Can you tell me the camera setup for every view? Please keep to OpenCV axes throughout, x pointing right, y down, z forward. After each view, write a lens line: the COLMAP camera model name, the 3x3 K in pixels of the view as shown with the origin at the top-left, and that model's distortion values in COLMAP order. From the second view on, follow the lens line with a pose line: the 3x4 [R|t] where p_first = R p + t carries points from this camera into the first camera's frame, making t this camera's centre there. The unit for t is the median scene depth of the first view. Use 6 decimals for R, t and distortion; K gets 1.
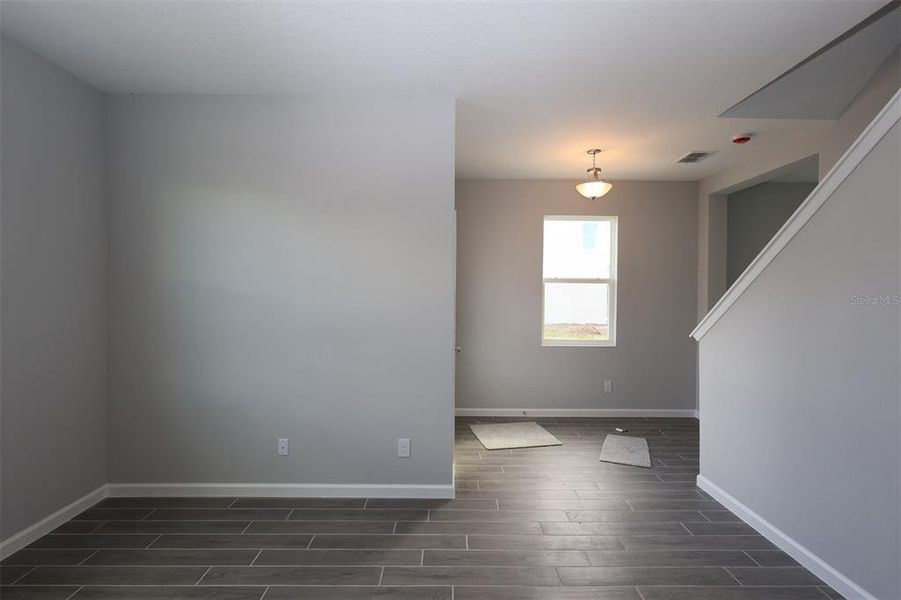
lens RADIAL K [[438.9, 0, 450.5], [0, 438.9, 300.0], [0, 0, 1]] dist [-0.001164, -0.000378]
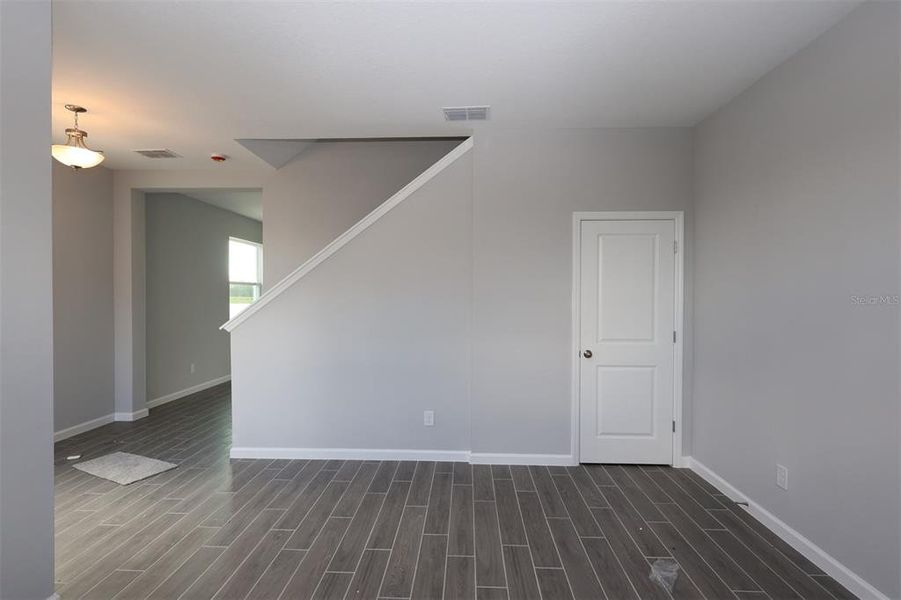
lens RADIAL K [[438.9, 0, 450.5], [0, 438.9, 300.0], [0, 0, 1]] dist [-0.001164, -0.000378]
pose [[0.050475, -0.016400, 0.998591, -0.438197], [0.008888, 0.999833, 0.015972, -0.001210], [-0.998686, 0.008070, 0.050612, 0.300049]]
